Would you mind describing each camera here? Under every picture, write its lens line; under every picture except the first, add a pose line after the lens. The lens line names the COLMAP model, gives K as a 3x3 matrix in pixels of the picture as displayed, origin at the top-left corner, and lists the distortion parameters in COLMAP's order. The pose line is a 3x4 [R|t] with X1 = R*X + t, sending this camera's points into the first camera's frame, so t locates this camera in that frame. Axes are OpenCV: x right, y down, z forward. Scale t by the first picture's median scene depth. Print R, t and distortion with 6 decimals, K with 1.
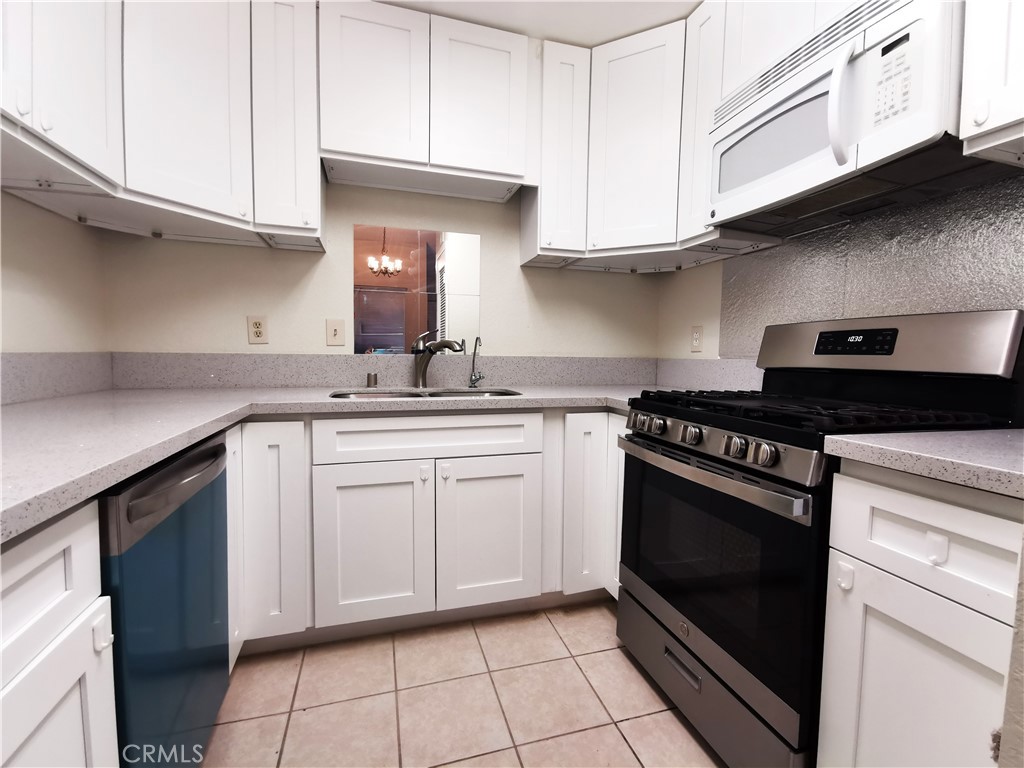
lens RADIAL K [[471.7, 0, 512.0], [0, 471.7, 384.0], [0, 0, 1]] dist [0.003061, 0.000108]
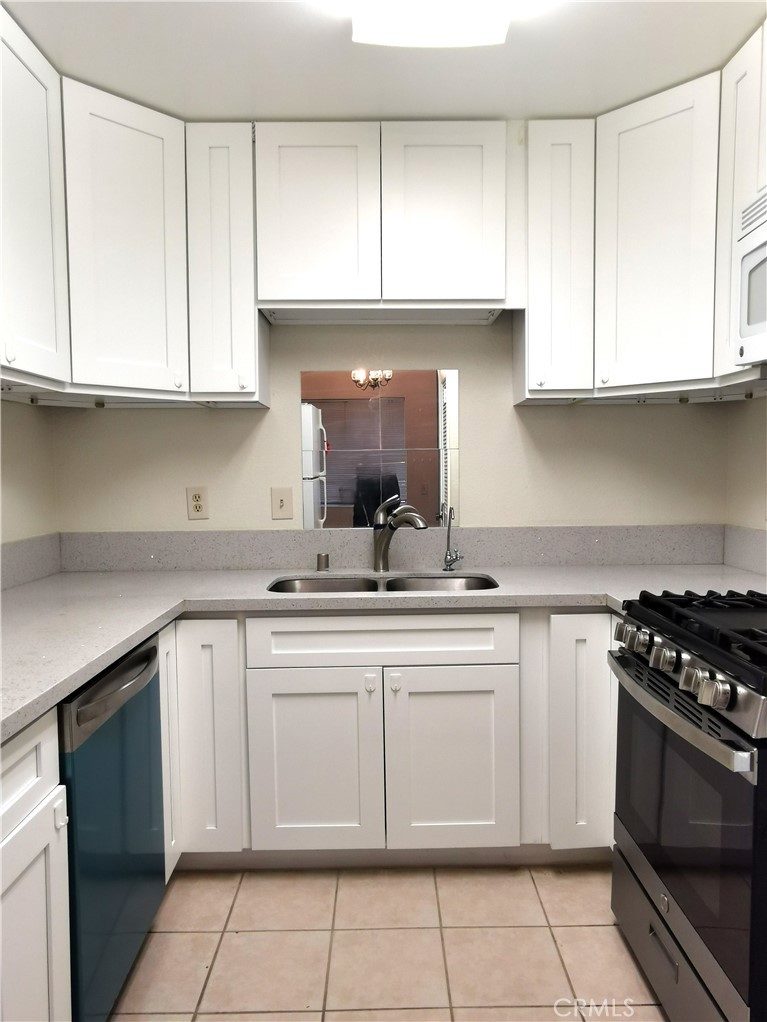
lens RADIAL K [[768.1, 0, 383.5], [0, 768.1, 511.0], [0, 0, 1]] dist [-0.041637, 0.049969]
pose [[0.956608, -0.008074, -0.291267, 0.231268], [0.007714, 0.999967, -0.002382, -0.111562], [0.291277, 0.000032, 0.956639, -0.288910]]
